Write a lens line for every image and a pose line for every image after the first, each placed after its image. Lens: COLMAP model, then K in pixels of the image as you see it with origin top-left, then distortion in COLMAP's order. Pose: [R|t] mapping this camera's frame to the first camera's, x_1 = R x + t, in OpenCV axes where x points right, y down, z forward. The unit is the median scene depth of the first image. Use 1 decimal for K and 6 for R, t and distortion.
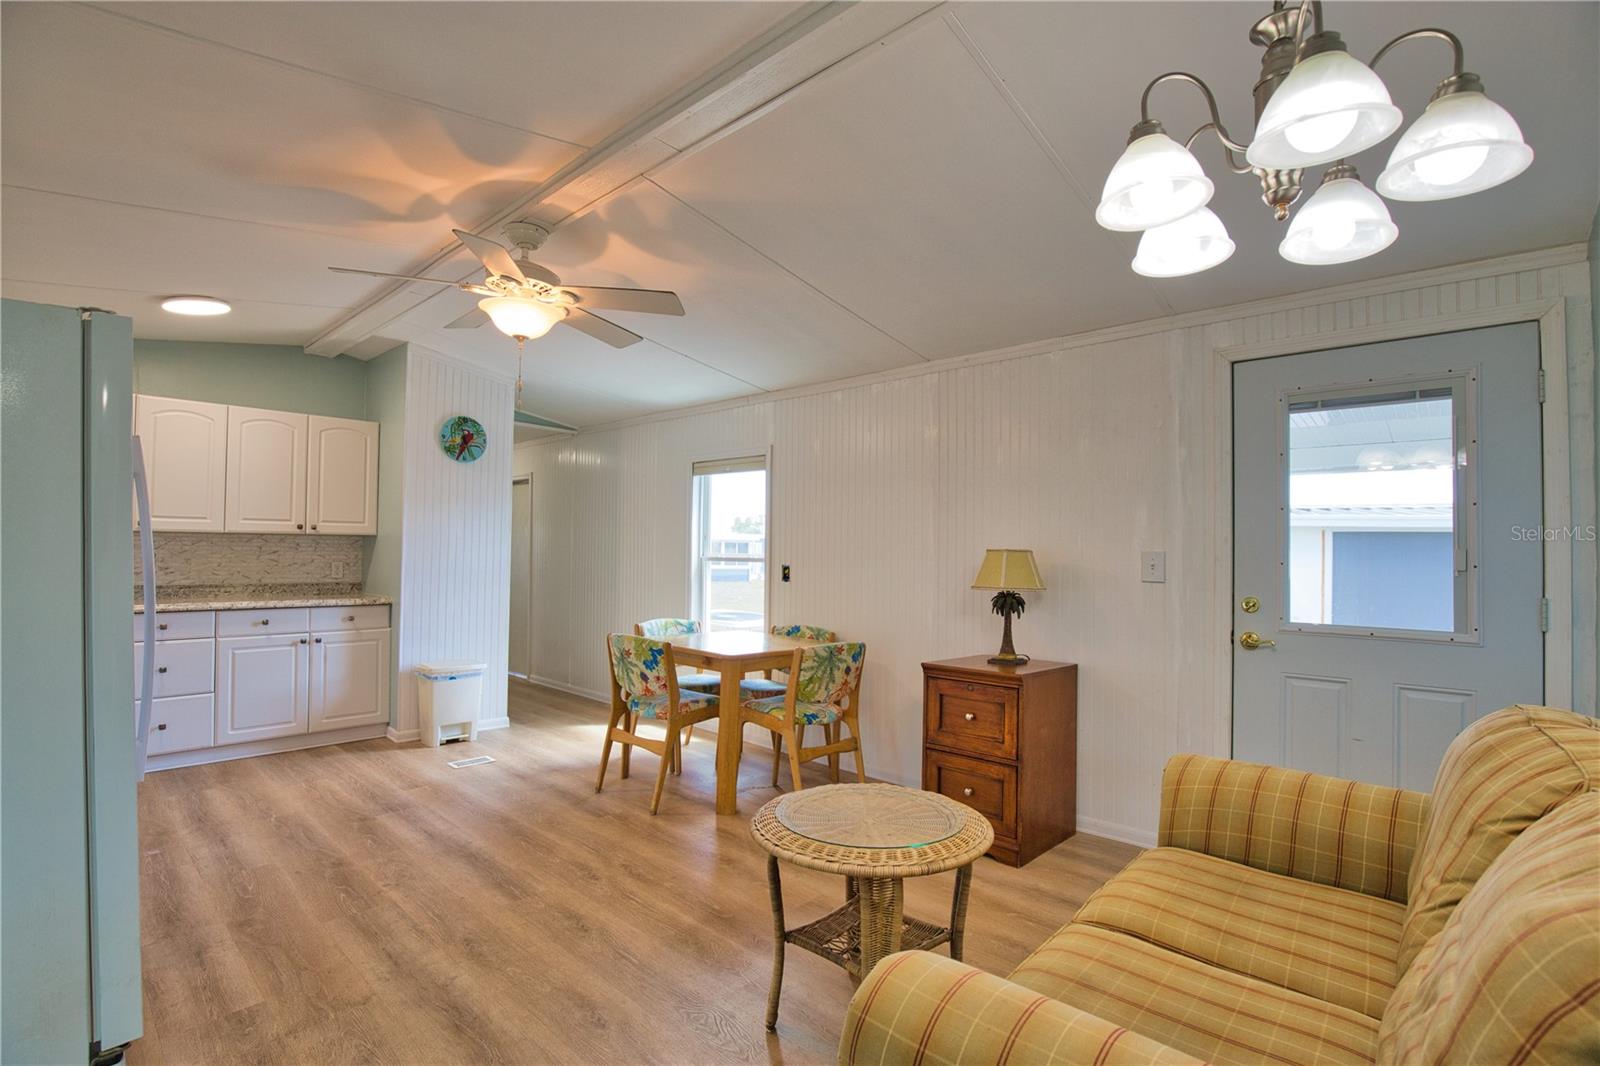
lens RADIAL K [[728.4, 0, 804.8], [0, 728.4, 535.6], [0, 0, 1]] dist [-0.036506, 0.005415]
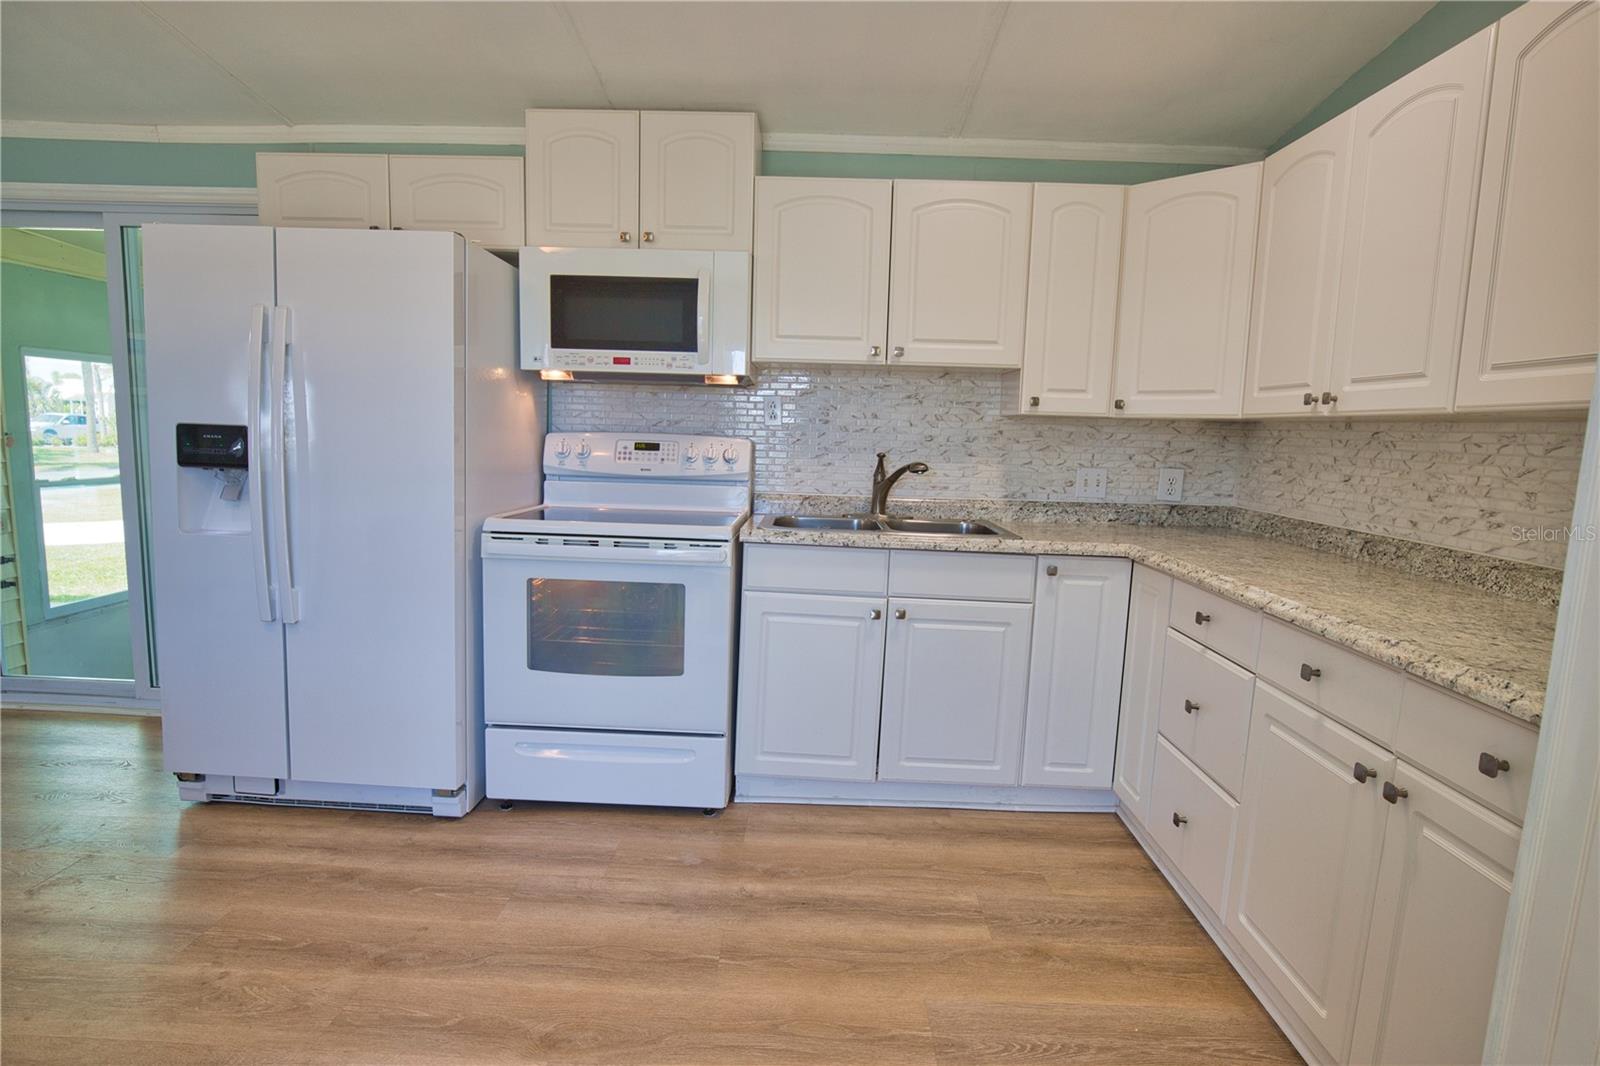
lens RADIAL K [[826.1, 0, 802.6], [0, 826.1, 540.9], [0, 0, 1]] dist [-0.024930, 0.003250]
pose [[-0.746748, 0.050952, -0.663153, -0.397495], [-0.031121, 0.993292, 0.111362, 0.028998], [0.664379, 0.103798, -0.740153, 1.378563]]
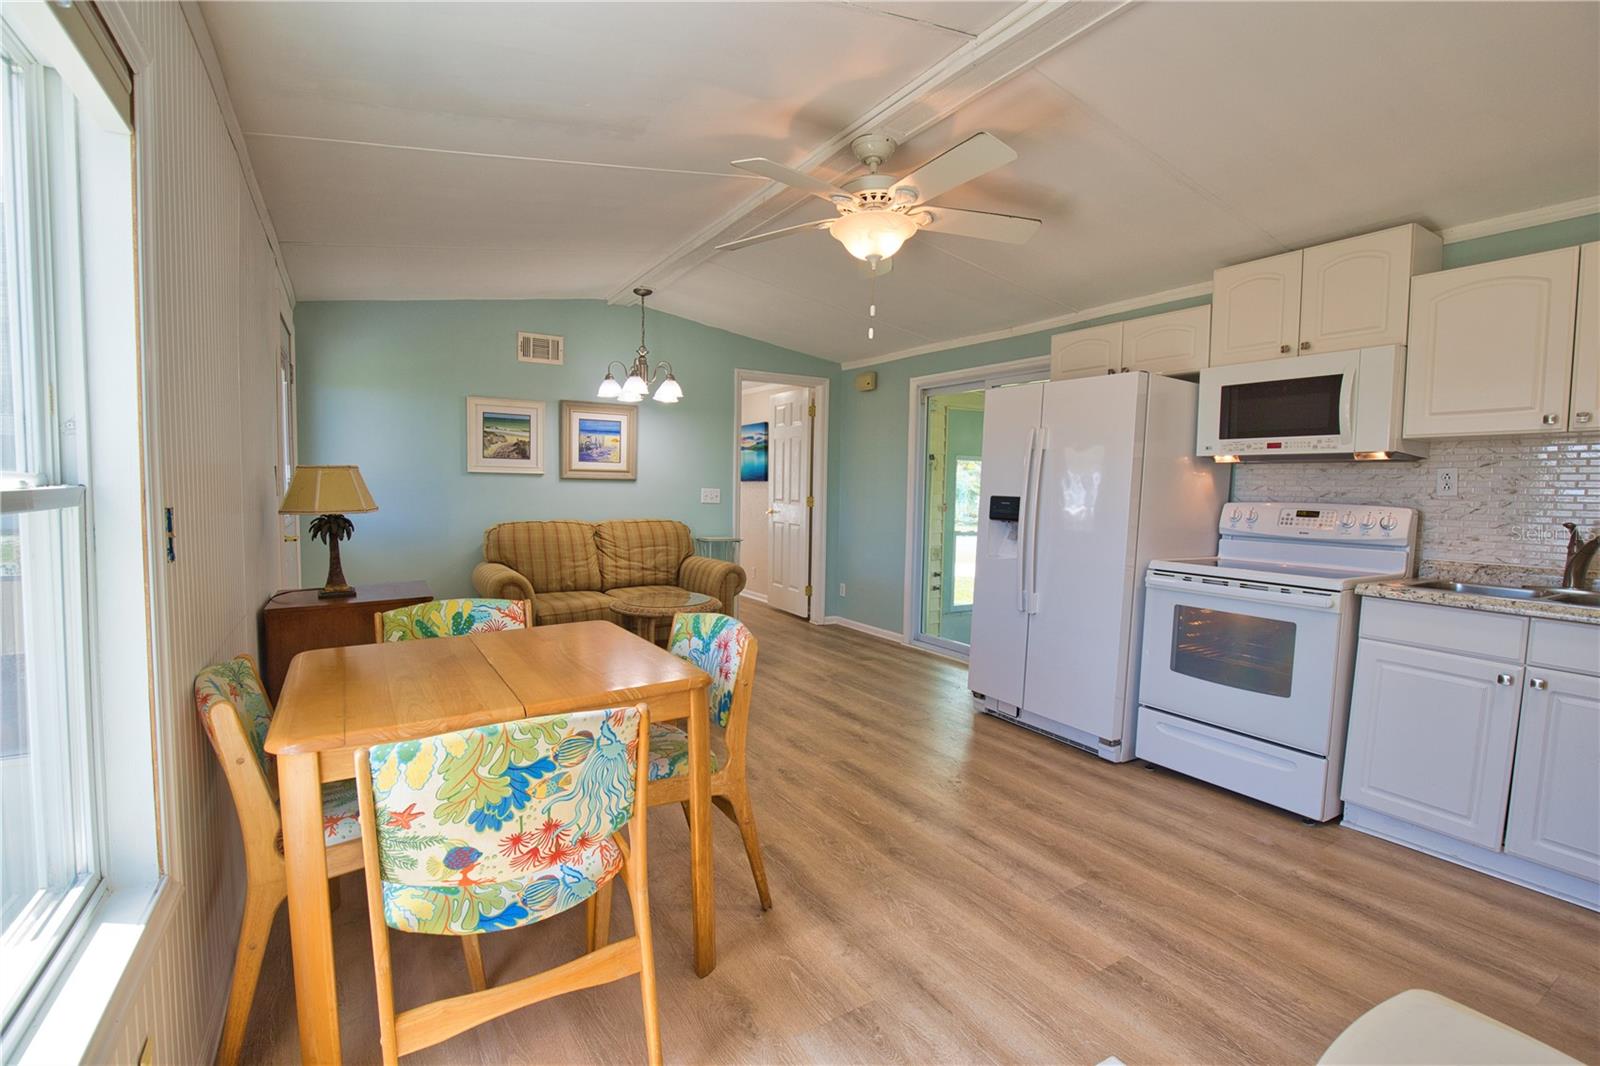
lens RADIAL K [[728.4, 0, 812.4], [0, 728.4, 538.4], [0, 0, 1]] dist [-0.036506, 0.005415]
pose [[-0.964599, -0.051217, 0.258699, -0.492964], [-0.037711, 0.997667, 0.056907, 0.035395], [-0.261010, 0.045137, -0.964280, 1.661740]]
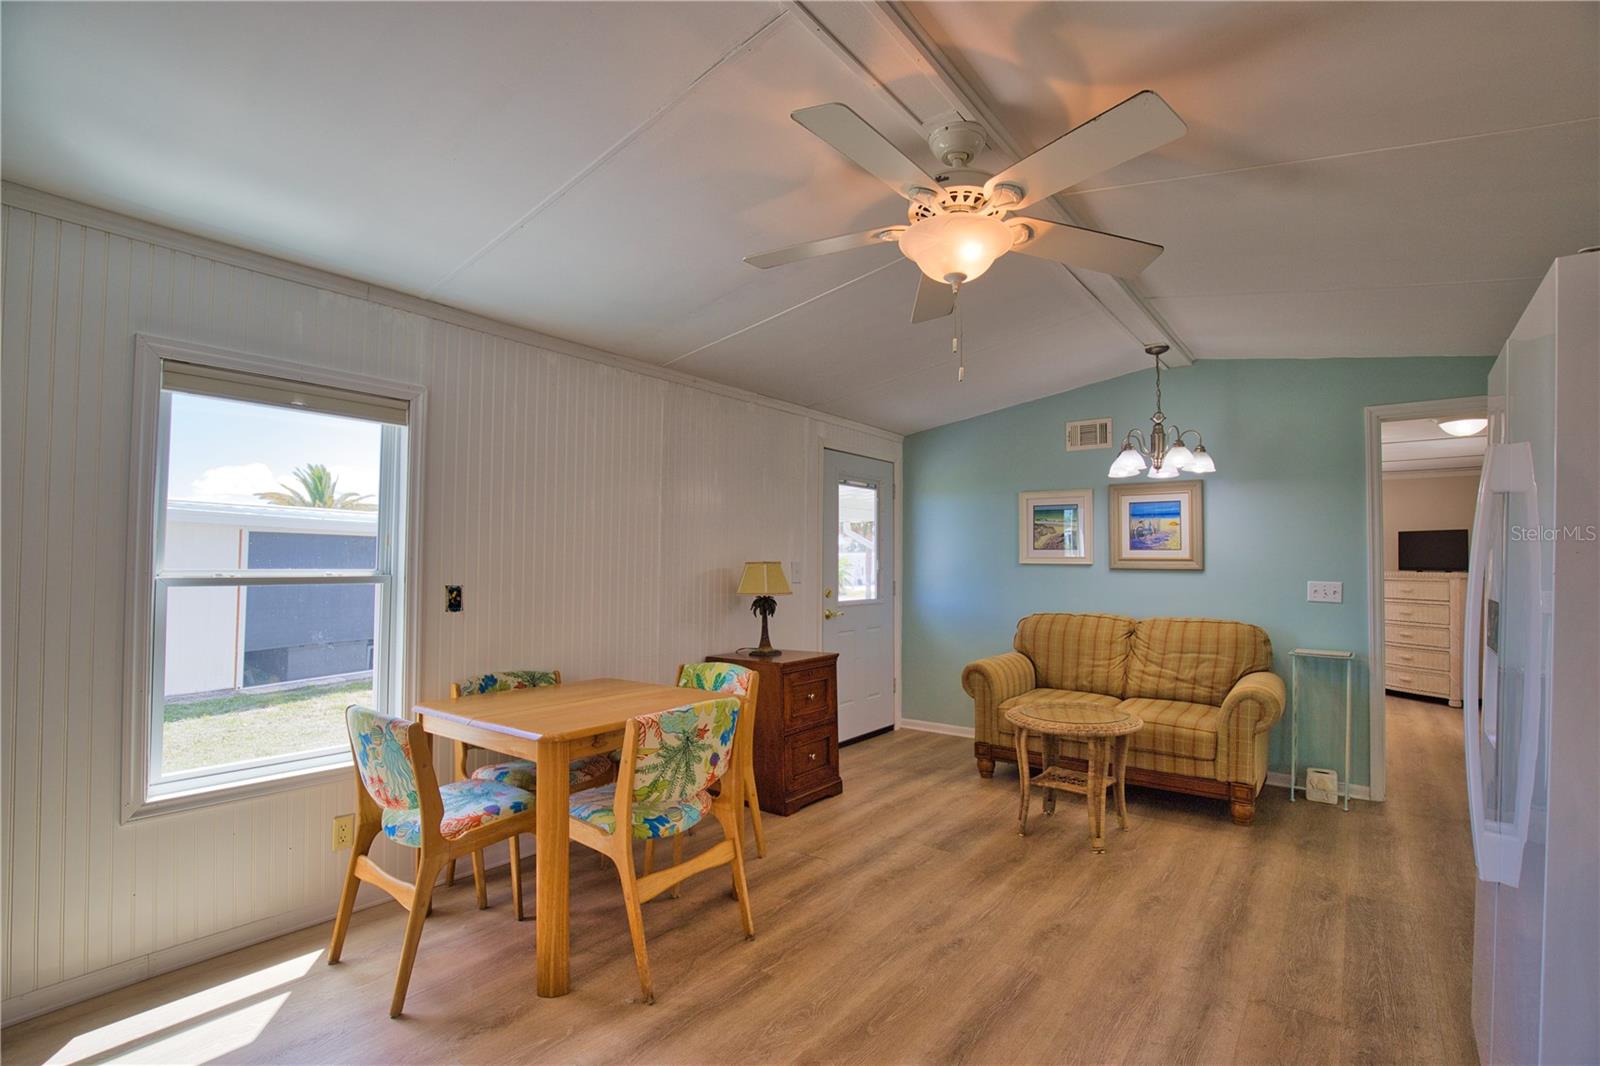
lens RADIAL K [[728.4, 0, 810.5], [0, 728.4, 542.9], [0, 0, 1]] dist [-0.036506, 0.005415]
pose [[-0.086006, 0.012964, 0.996210, -0.930149], [-0.030155, 0.999423, -0.015609, 0.005175], [-0.995838, -0.031384, -0.085565, 1.020188]]
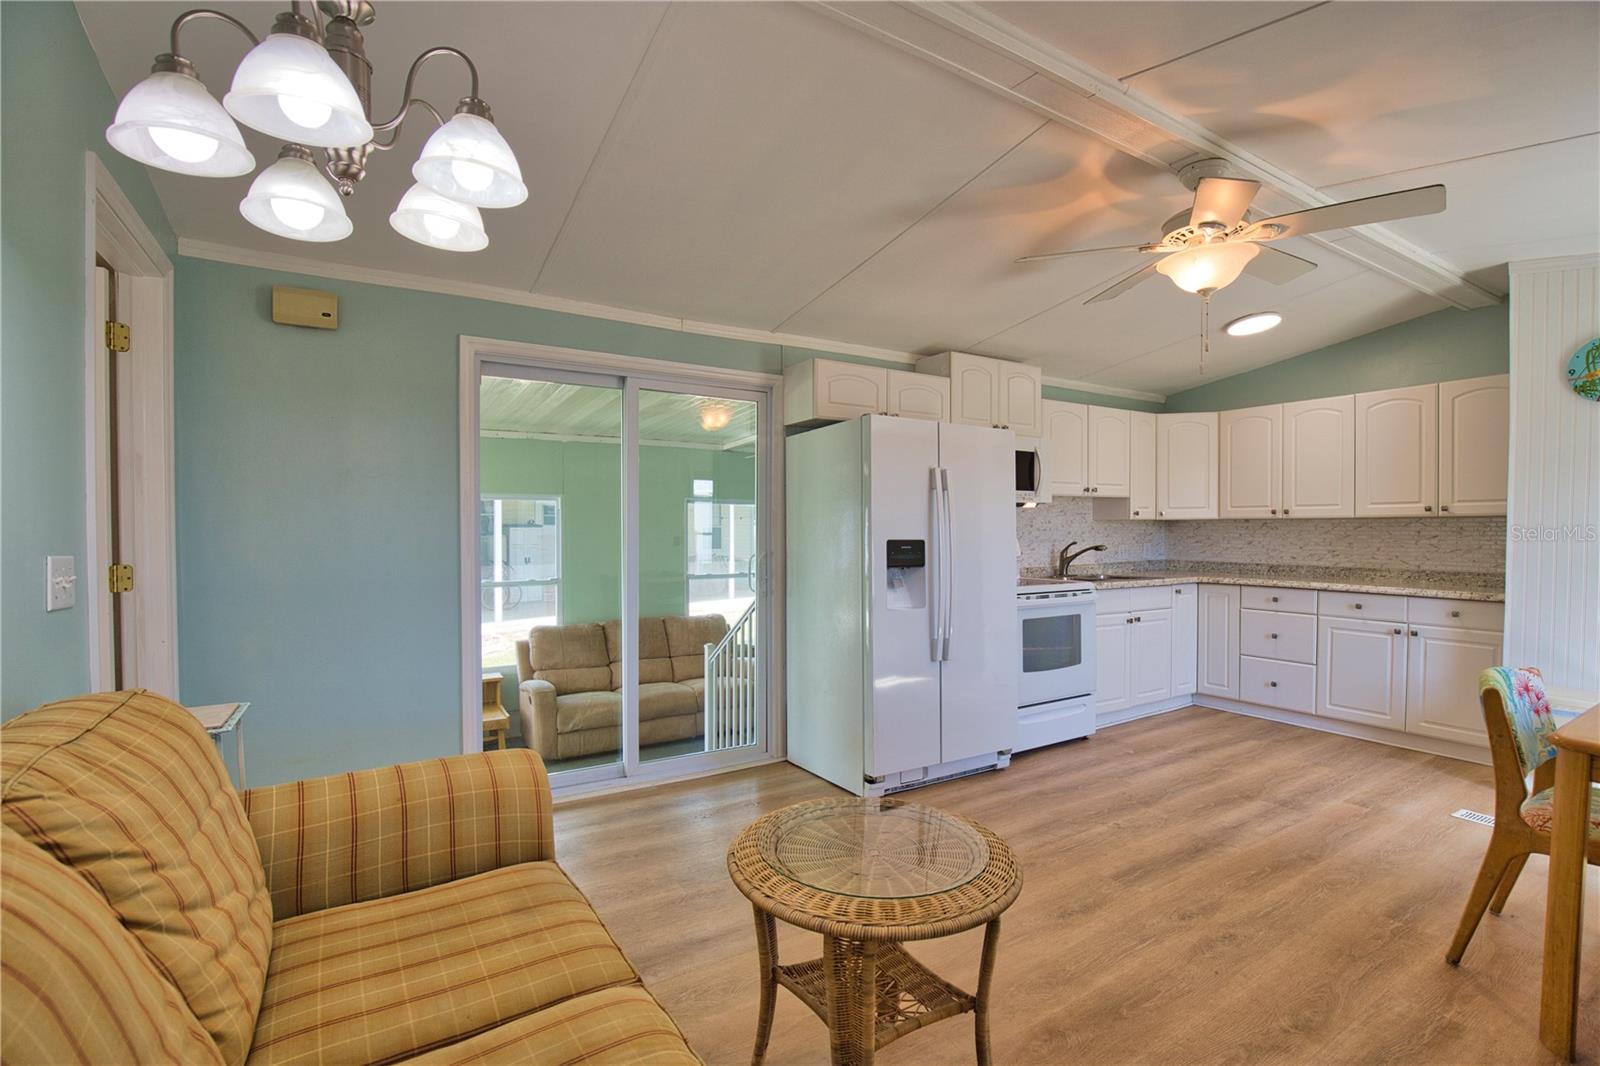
lens RADIAL K [[728.4, 0, 809.5], [0, 728.4, 542.8], [0, 0, 1]] dist [-0.036506, 0.005415]
pose [[-0.265120, 0.004610, -0.964204, 0.503087], [0.015740, 0.999876, 0.000452, 0.024564], [0.964087, -0.015057, -0.265159, 0.646581]]
